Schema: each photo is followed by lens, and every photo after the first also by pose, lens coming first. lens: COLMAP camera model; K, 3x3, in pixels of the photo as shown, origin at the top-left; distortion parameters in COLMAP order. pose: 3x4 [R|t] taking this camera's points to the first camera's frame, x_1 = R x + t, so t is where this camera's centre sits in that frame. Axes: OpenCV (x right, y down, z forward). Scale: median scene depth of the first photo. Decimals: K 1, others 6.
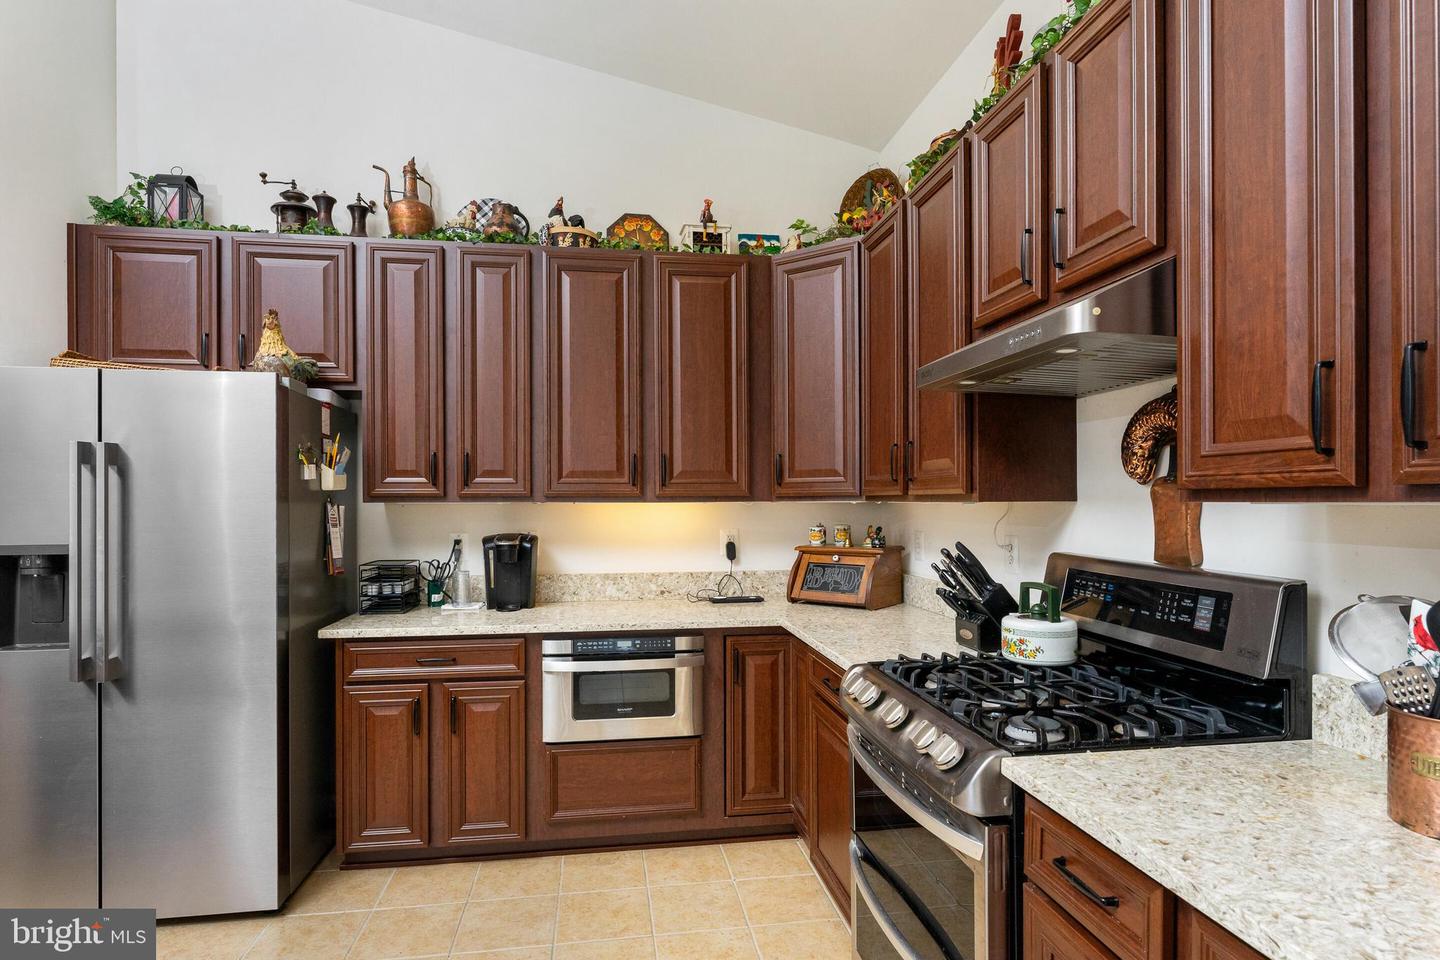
lens RADIAL K [[761.8, 0, 720.0], [0, 761.8, 500.2], [0, 0, 1]] dist [-0.002947, -0.000342]
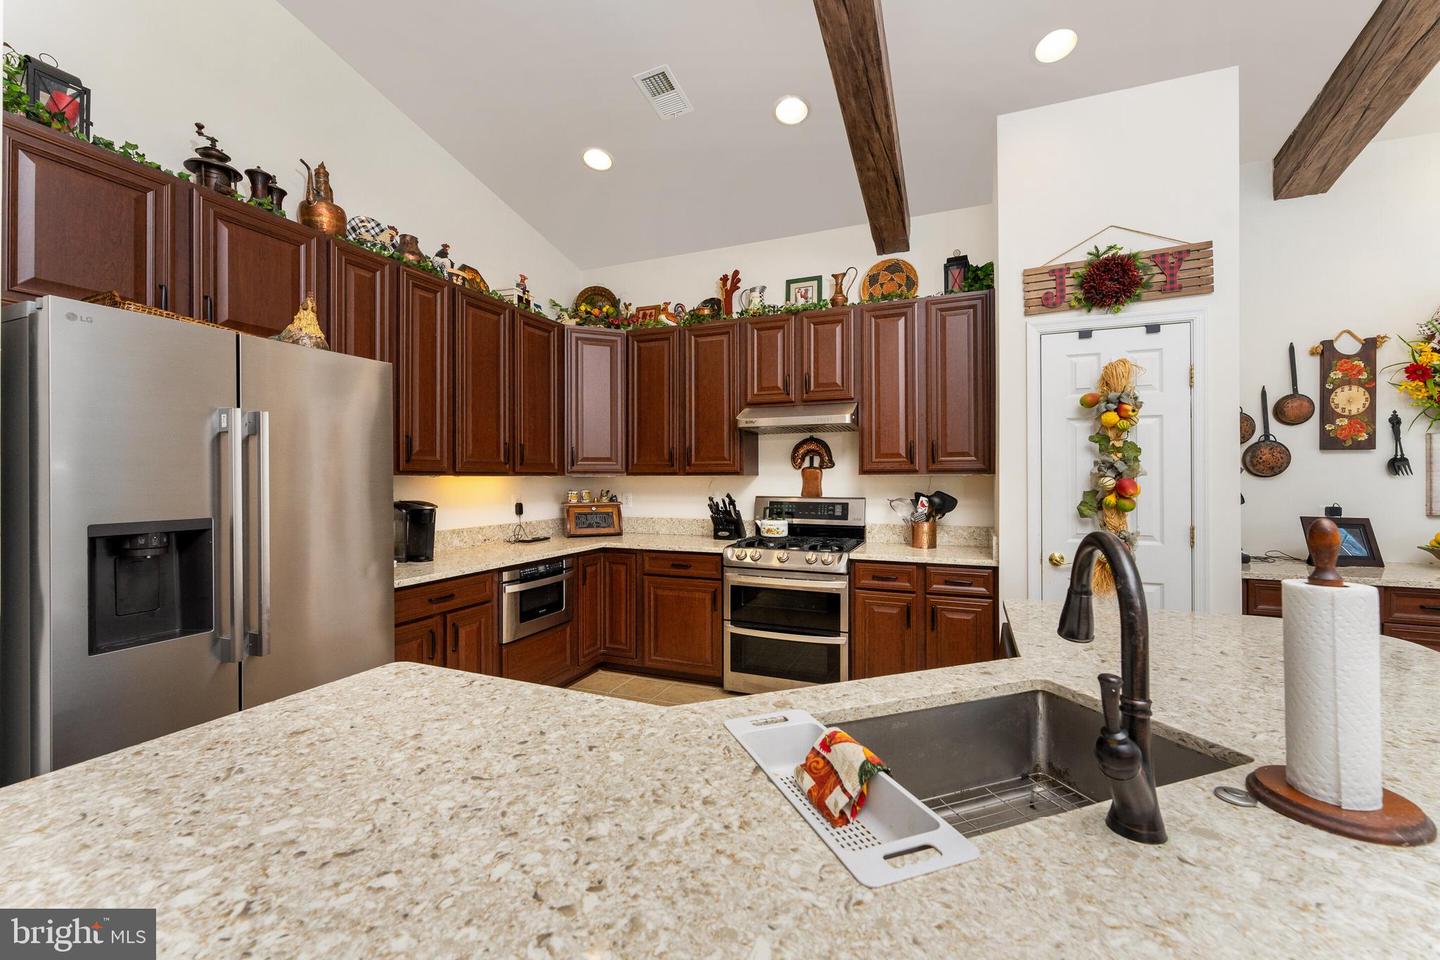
lens RADIAL K [[581.4, 0, 719.4], [0, 581.4, 481.8], [0, 0, 1]] dist [0.001612, -0.000416]
pose [[0.520521, -0.005404, 0.853832, -0.925784], [0.001254, 0.999984, 0.005565, 0.008700], [-0.853848, -0.001826, 0.520519, 0.082082]]
